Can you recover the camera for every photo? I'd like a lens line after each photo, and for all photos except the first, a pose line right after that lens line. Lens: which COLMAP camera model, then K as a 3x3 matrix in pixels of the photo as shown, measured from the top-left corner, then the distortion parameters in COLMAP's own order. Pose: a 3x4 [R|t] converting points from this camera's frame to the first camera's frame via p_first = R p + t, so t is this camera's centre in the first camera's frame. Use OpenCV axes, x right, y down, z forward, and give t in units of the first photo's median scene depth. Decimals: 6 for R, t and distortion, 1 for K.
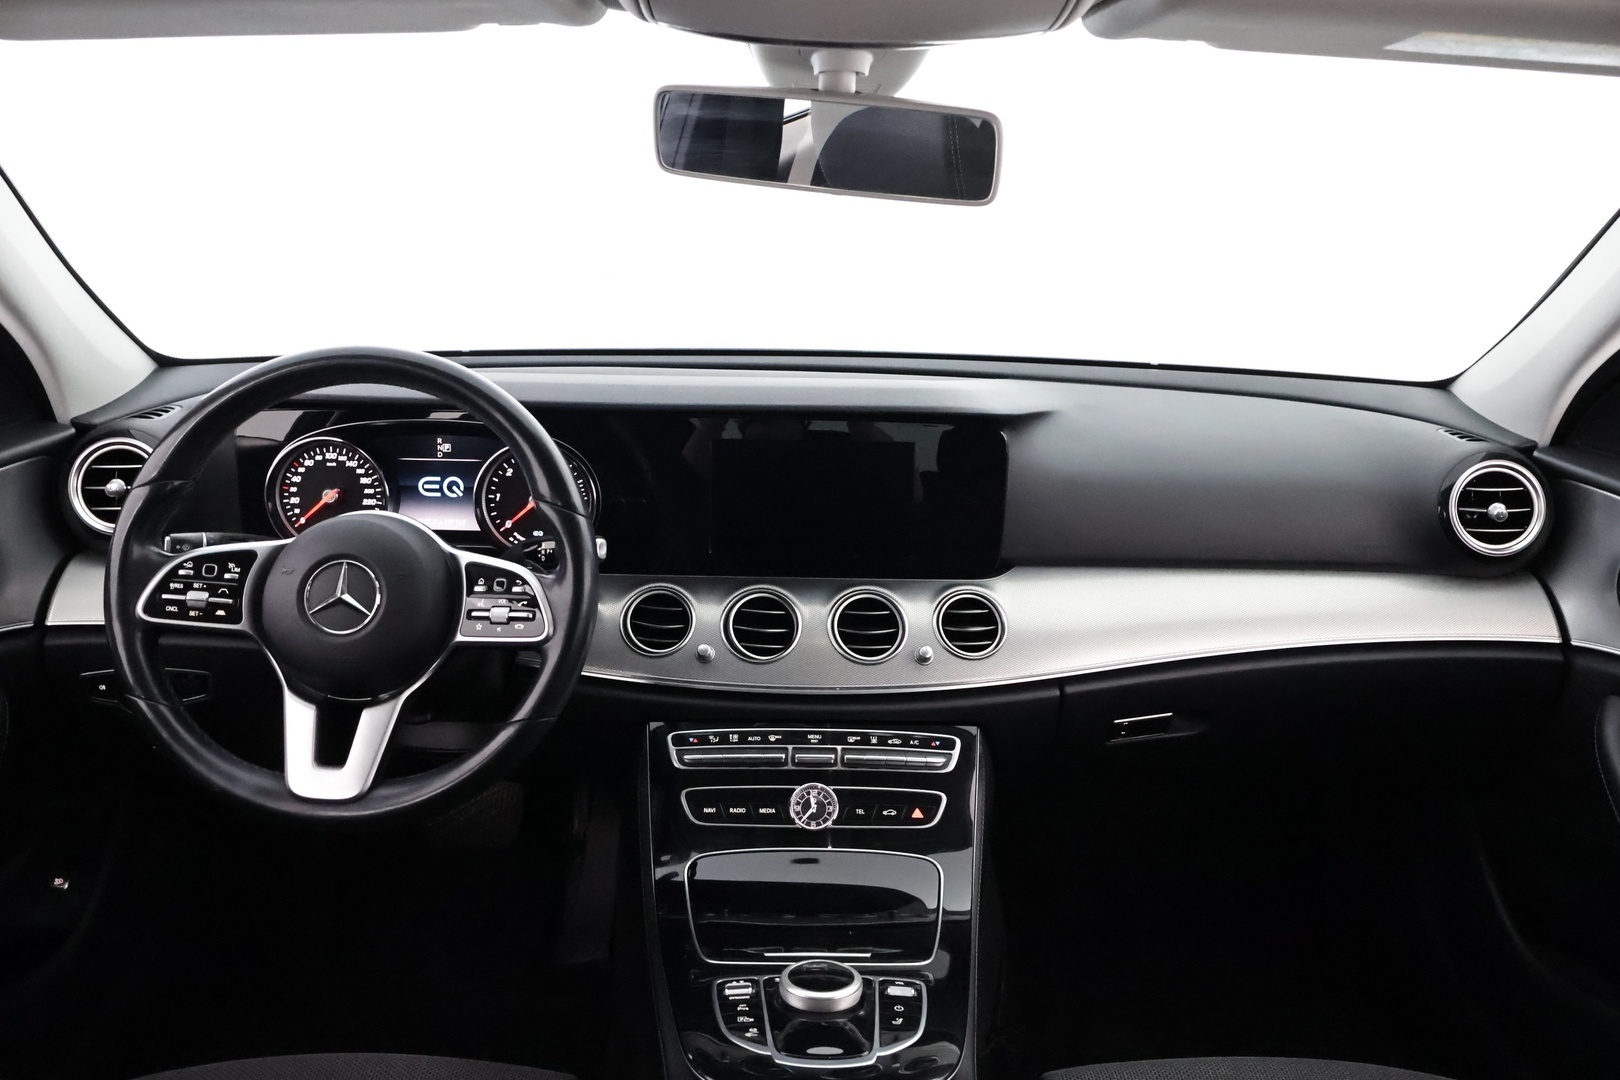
lens RADIAL K [[1336.3, 0, 812.6], [0, 1336.3, 542.1], [0, 0, 1]] dist [-0.017079, -0.007228]
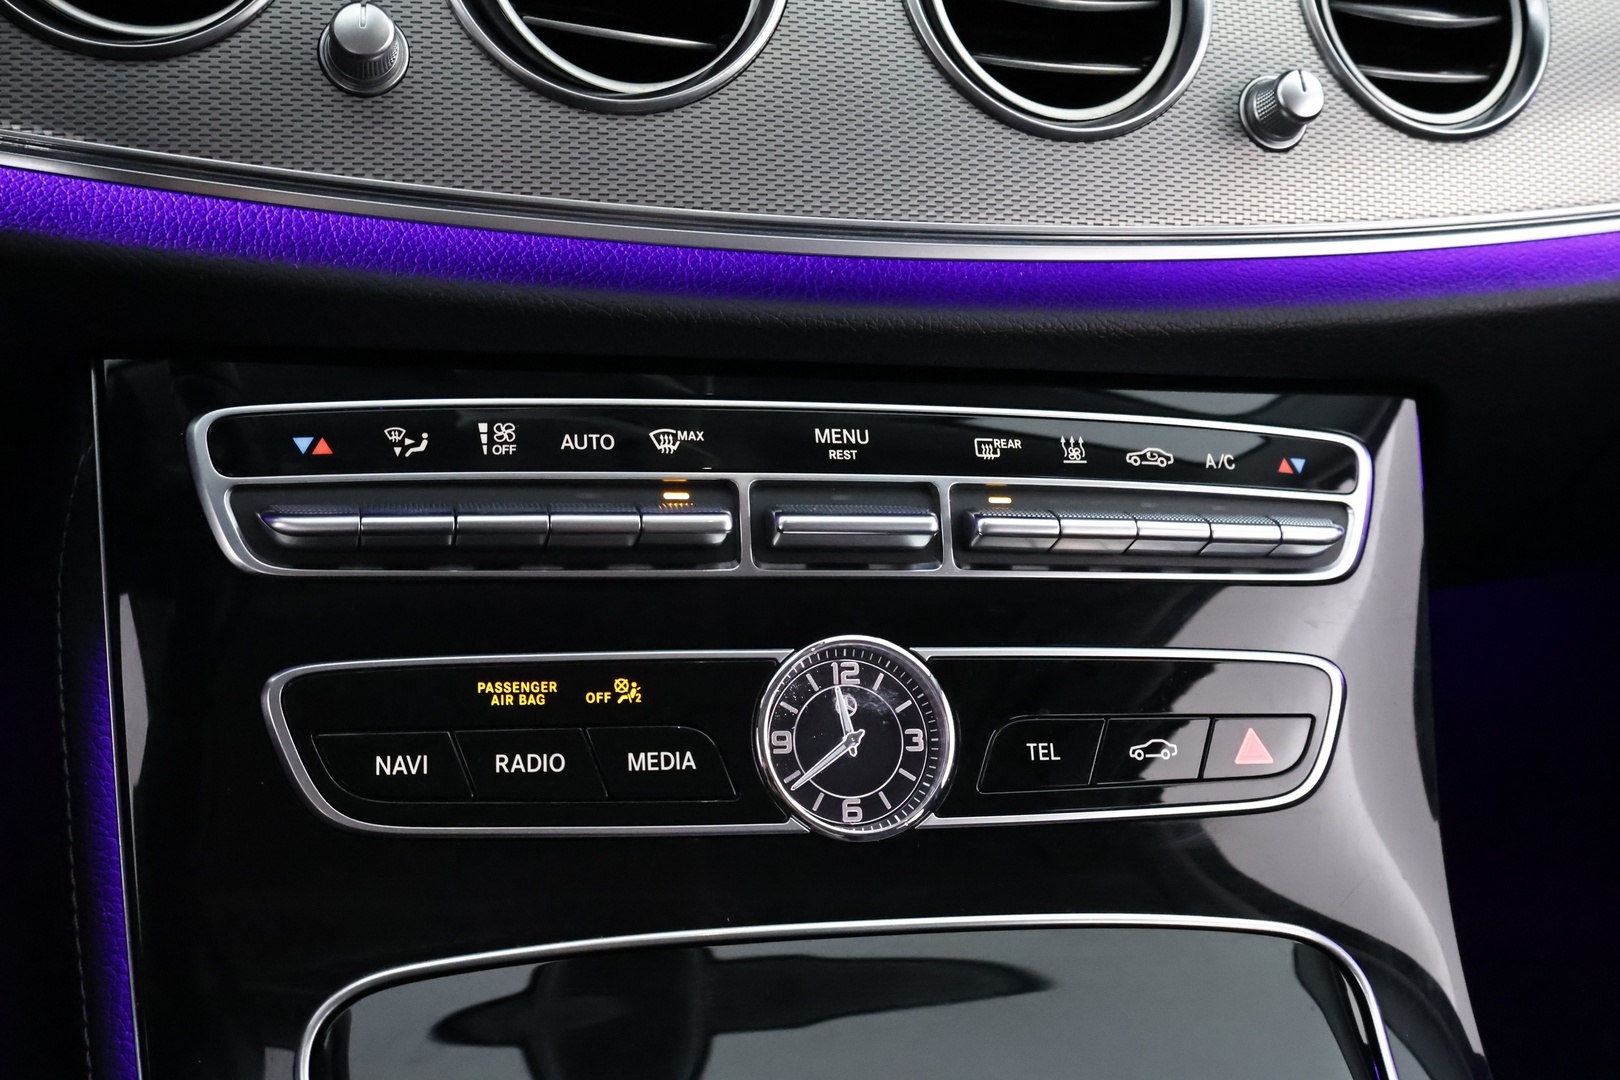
lens RADIAL K [[1886.1, 0, 808.1], [0, 1886.1, 537.4], [0, 0, 1]] dist [0.030062, 0.000000]
pose [[0.972689, -0.003098, 0.232093, -0.083131], [-0.055995, 0.967247, 0.247584, 0.081145], [-0.225259, -0.253818, 0.940657, 0.688411]]
